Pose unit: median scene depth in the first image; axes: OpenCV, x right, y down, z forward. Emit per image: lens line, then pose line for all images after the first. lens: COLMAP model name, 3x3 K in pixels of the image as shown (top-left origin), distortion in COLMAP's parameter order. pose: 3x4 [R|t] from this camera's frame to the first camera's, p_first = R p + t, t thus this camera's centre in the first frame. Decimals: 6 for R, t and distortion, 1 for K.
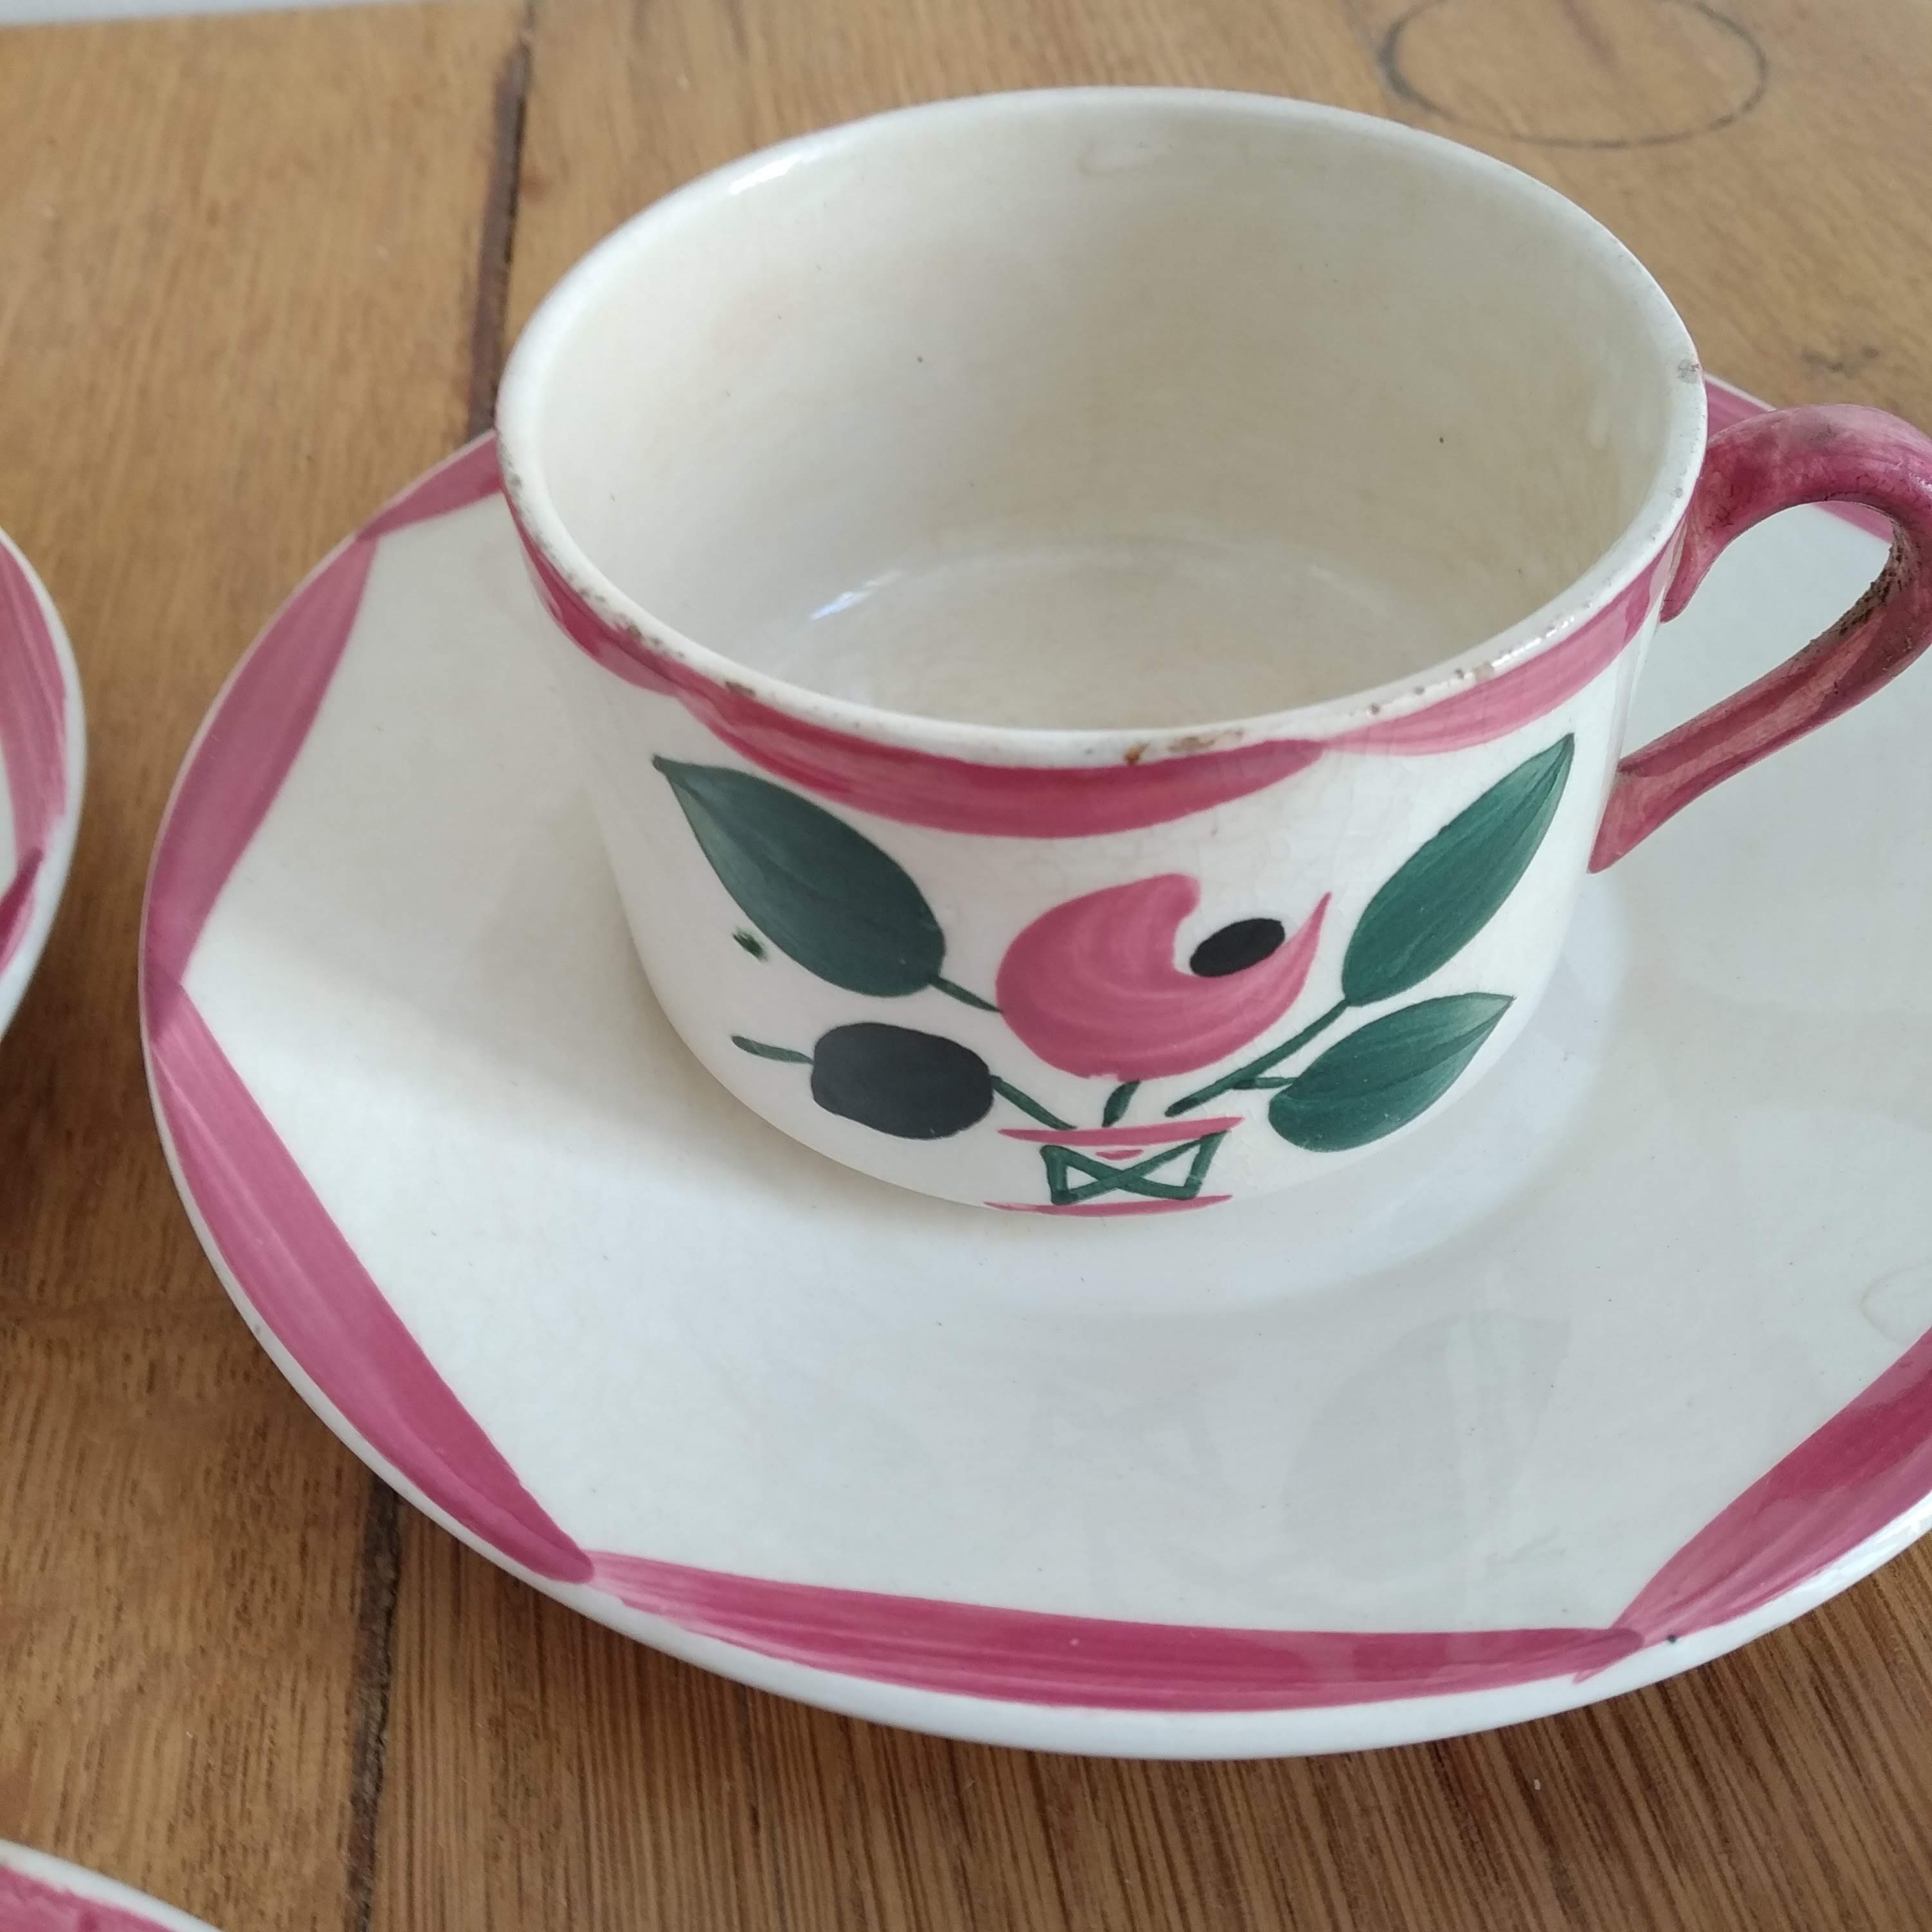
lens RADIAL K [[2013.1, 0, 962.8], [0, 2013.1, 990.3], [0, 0, 1]] dist [0.118854, -0.316995]
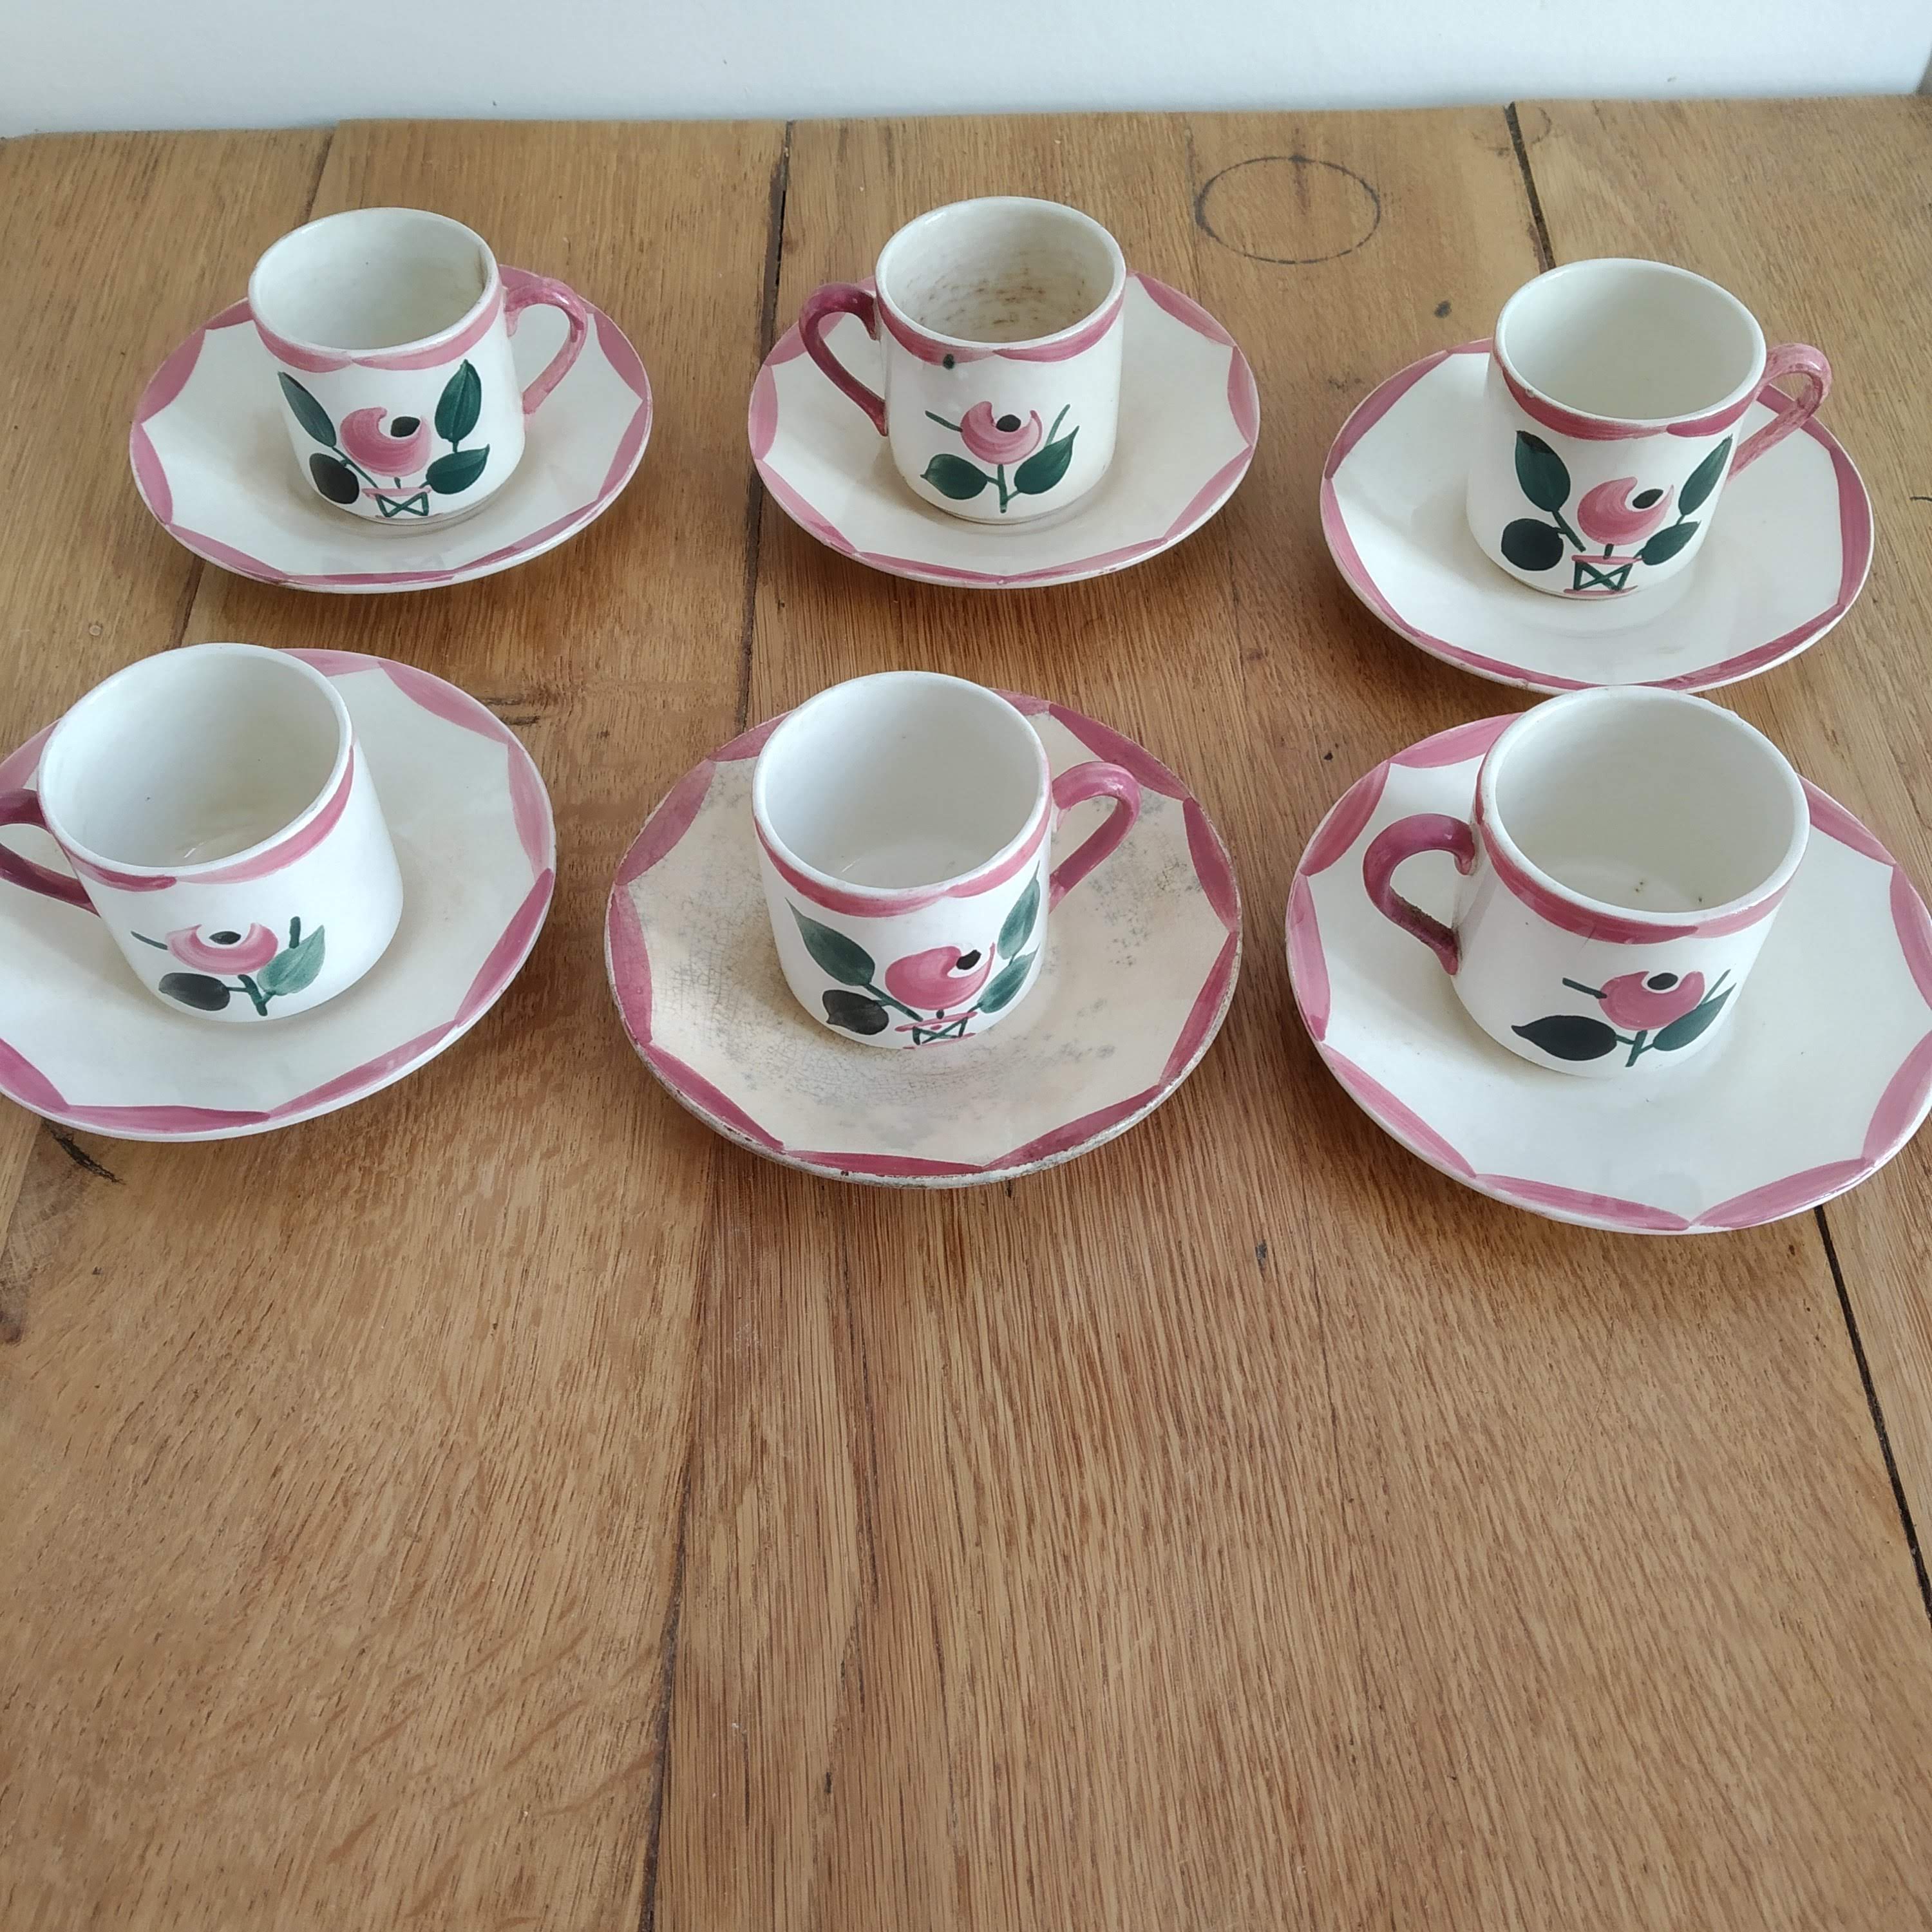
lens RADIAL K [[2025.4, 0, 974.9], [0, 2025.4, 967.3], [0, 0, 1]] dist [0.105462, -0.257749]
pose [[0.995428, 0.089745, -0.032699, 0.243714], [-0.086331, 0.991819, 0.094028, 0.281667], [0.040870, -0.090775, 0.995032, -2.369915]]
